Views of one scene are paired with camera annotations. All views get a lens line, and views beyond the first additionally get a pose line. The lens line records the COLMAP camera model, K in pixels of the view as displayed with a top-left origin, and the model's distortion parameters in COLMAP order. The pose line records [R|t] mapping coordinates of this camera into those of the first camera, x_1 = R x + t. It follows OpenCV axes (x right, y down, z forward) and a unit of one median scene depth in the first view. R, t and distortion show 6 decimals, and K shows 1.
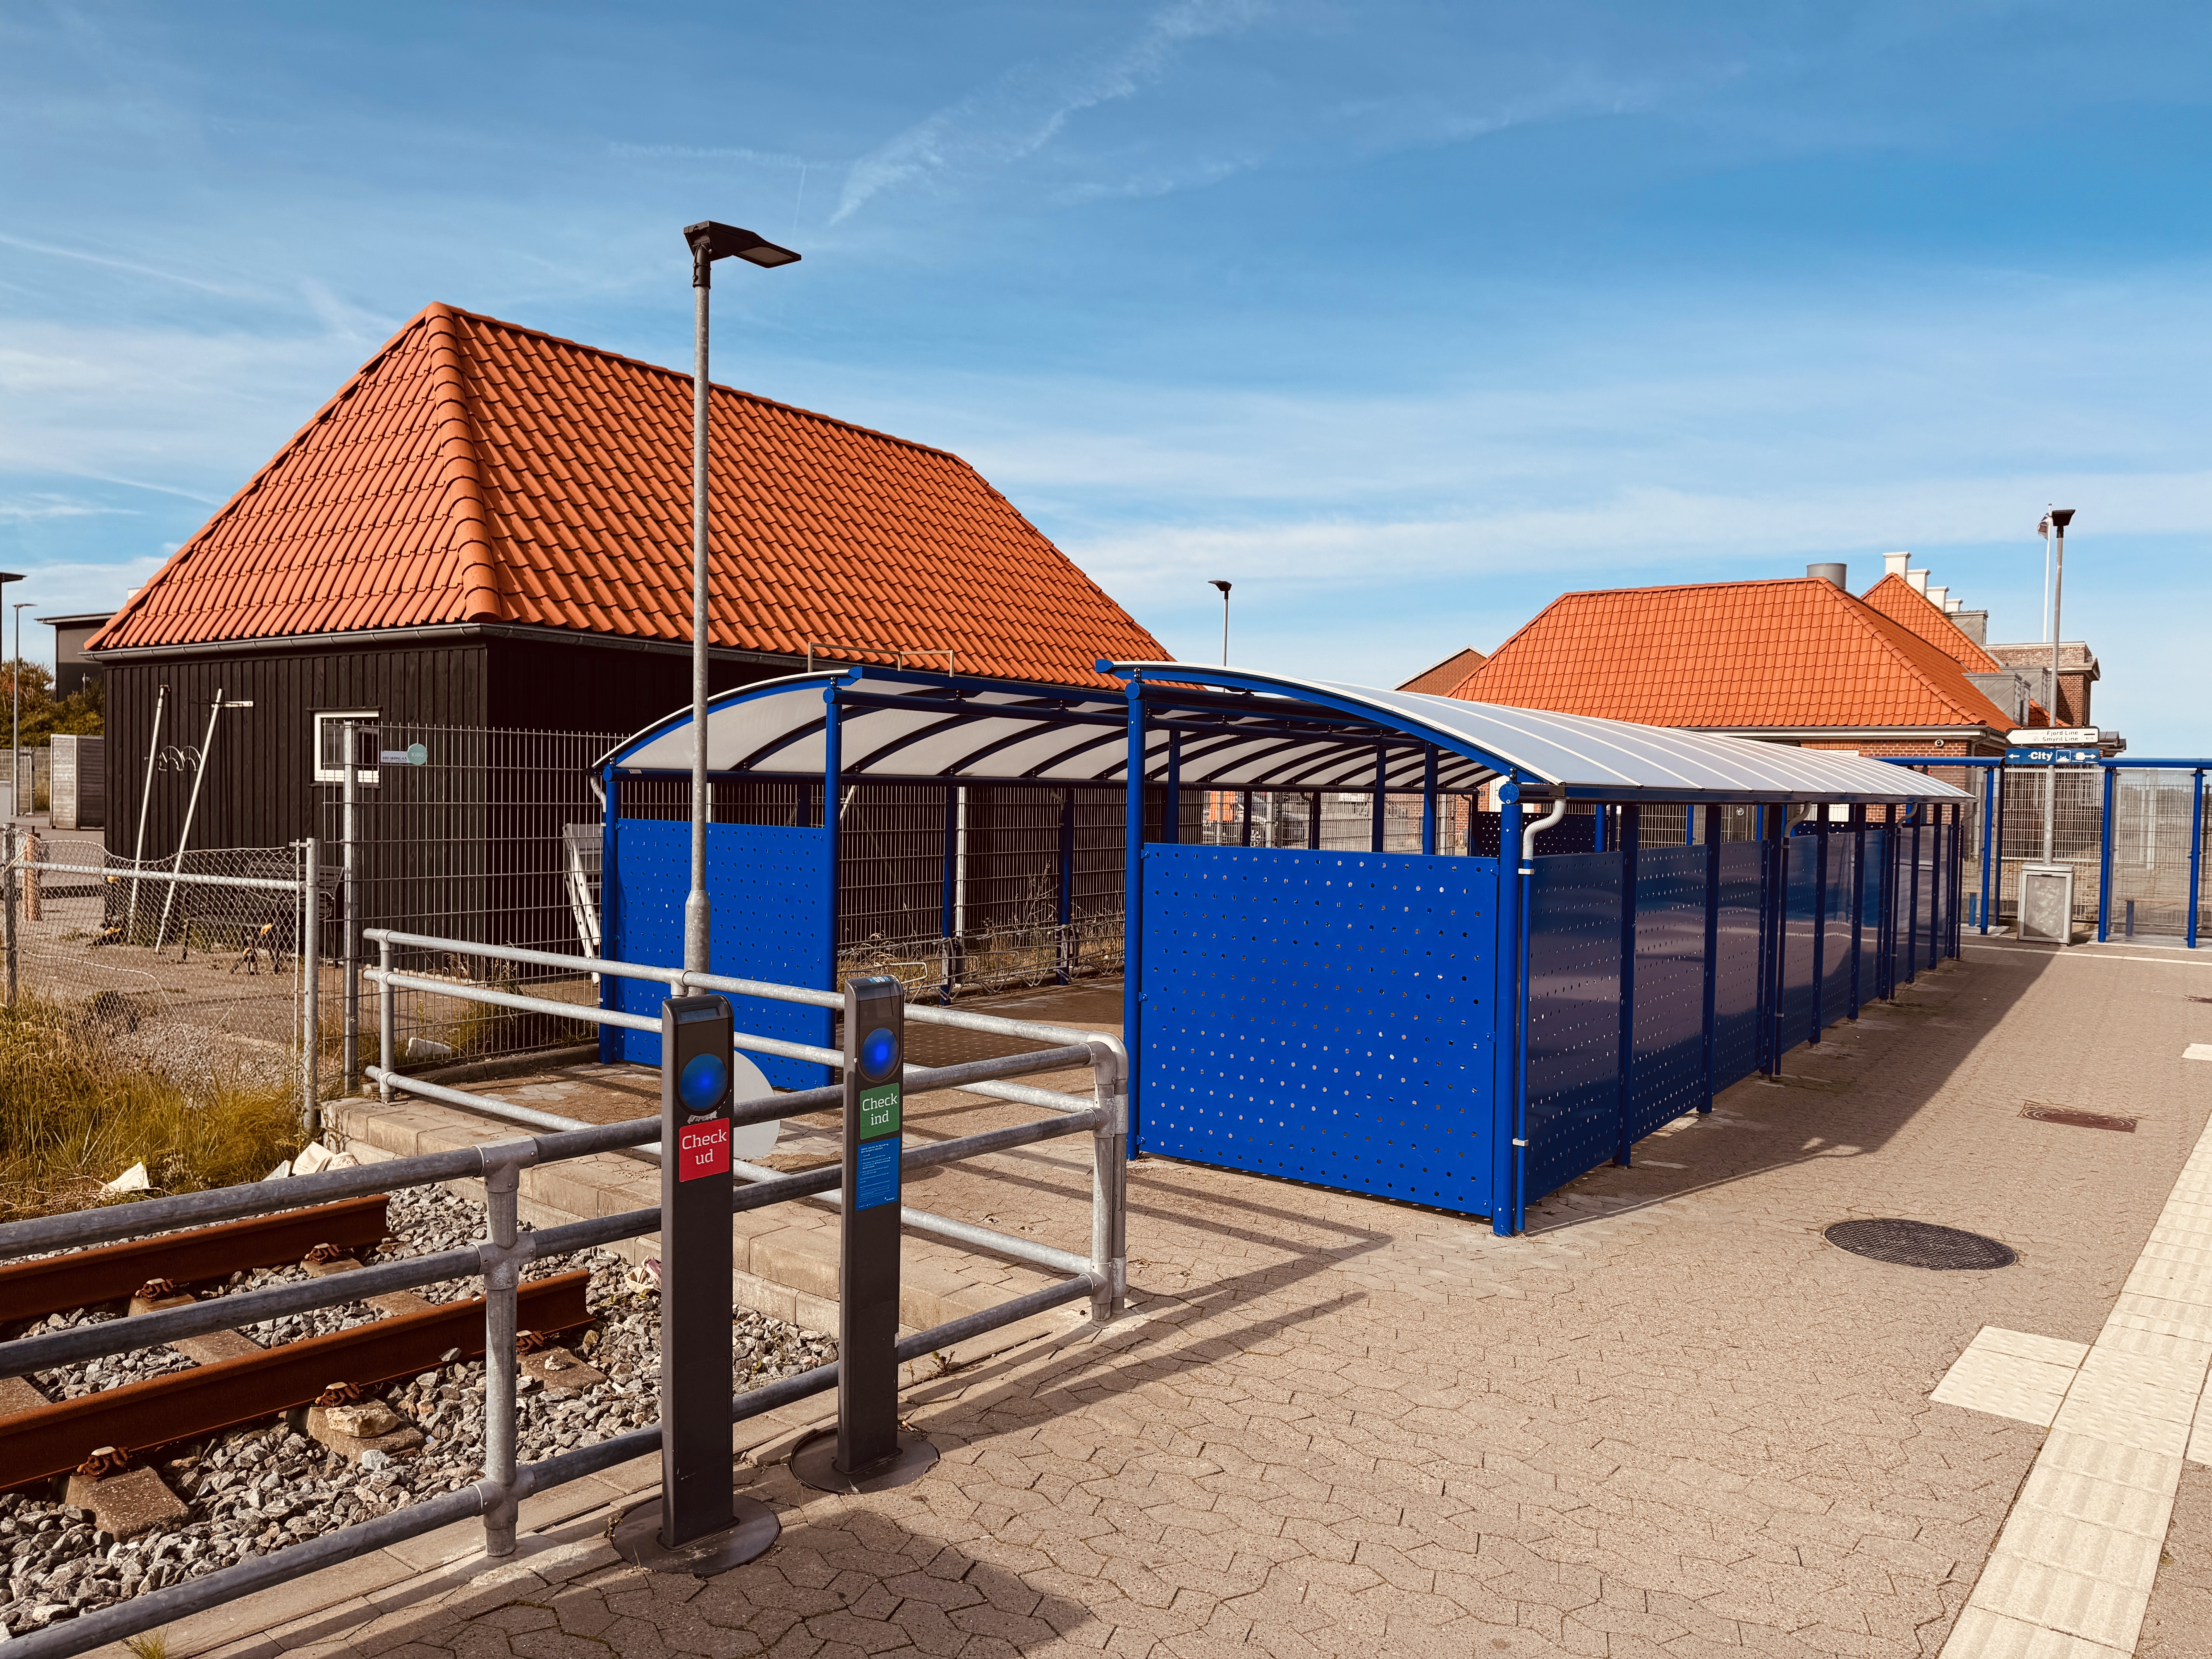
lens RADIAL K [[1596.3, 0, 1106.0], [0, 1596.3, 829.5], [0, 0, 1]] dist [0.080050, -0.118354]
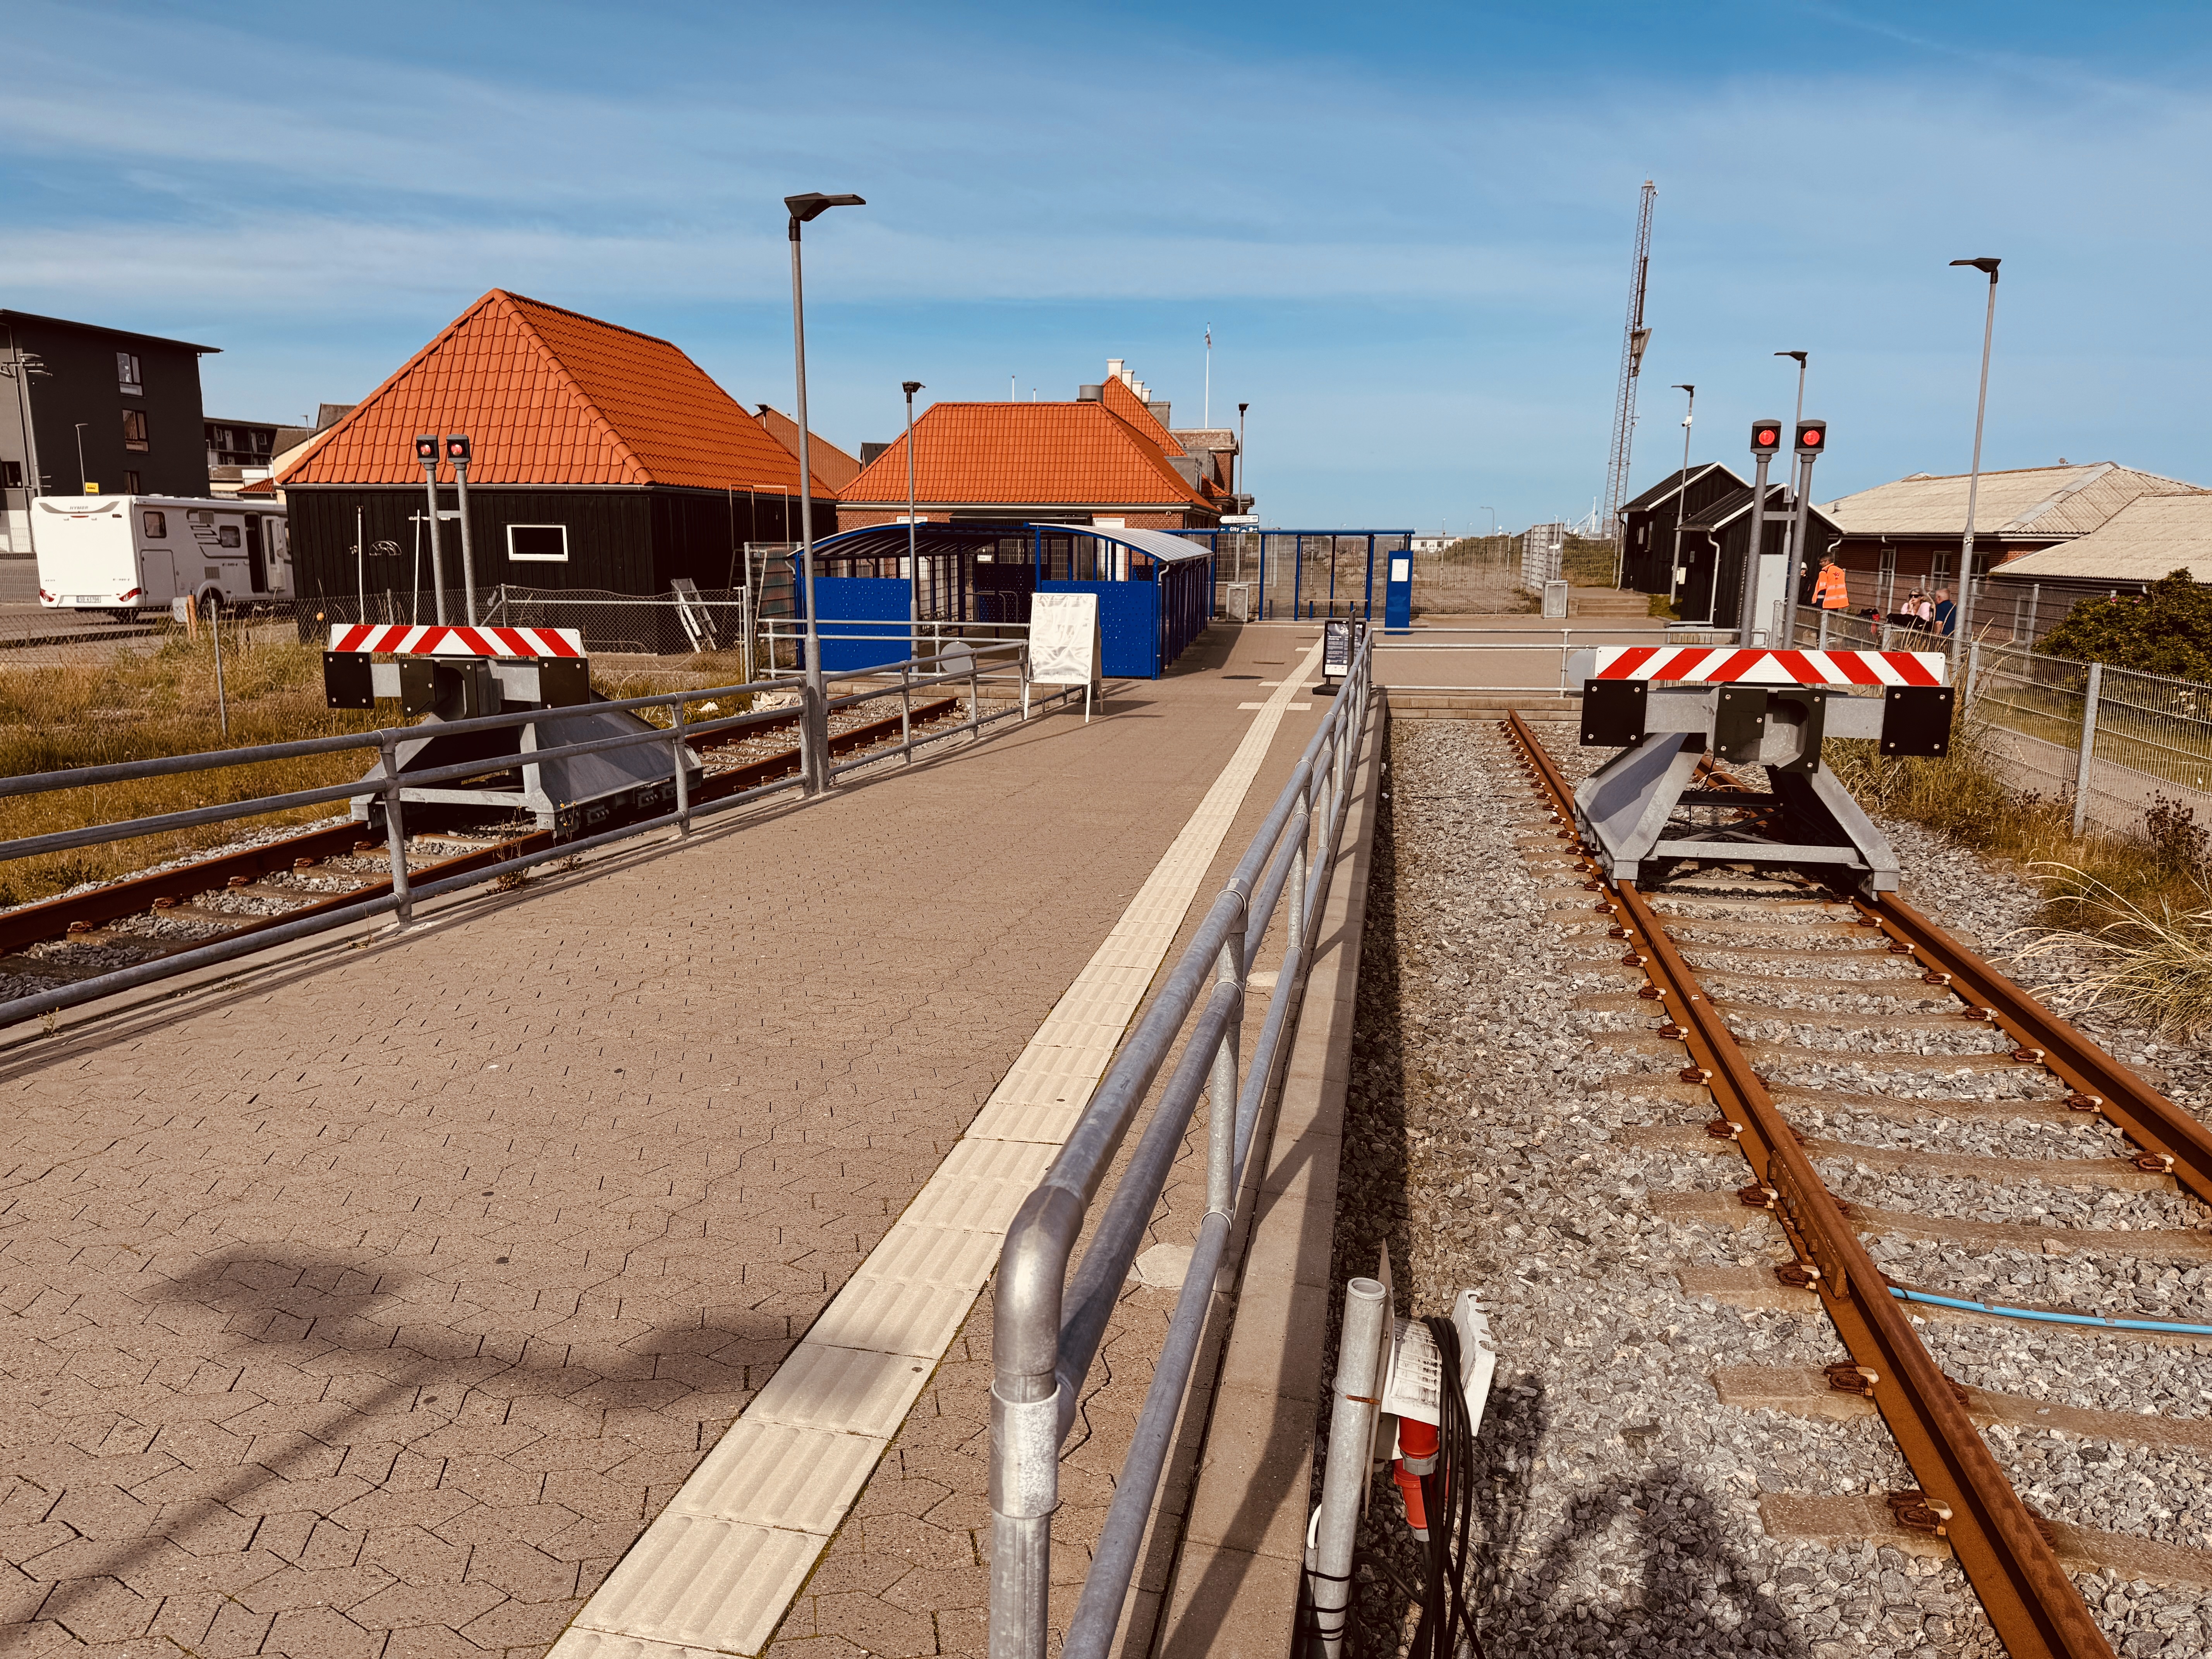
lens RADIAL K [[1538.3, 0, 1111.9], [0, 1538.3, 849.3], [0, 0, 1]] dist [0.129494, -0.225068]
pose [[0.886421, -0.100175, 0.451910, -0.287200], [0.016707, 0.982589, 0.185040, -0.008354], [-0.462578, -0.156474, 0.872661, -0.414645]]
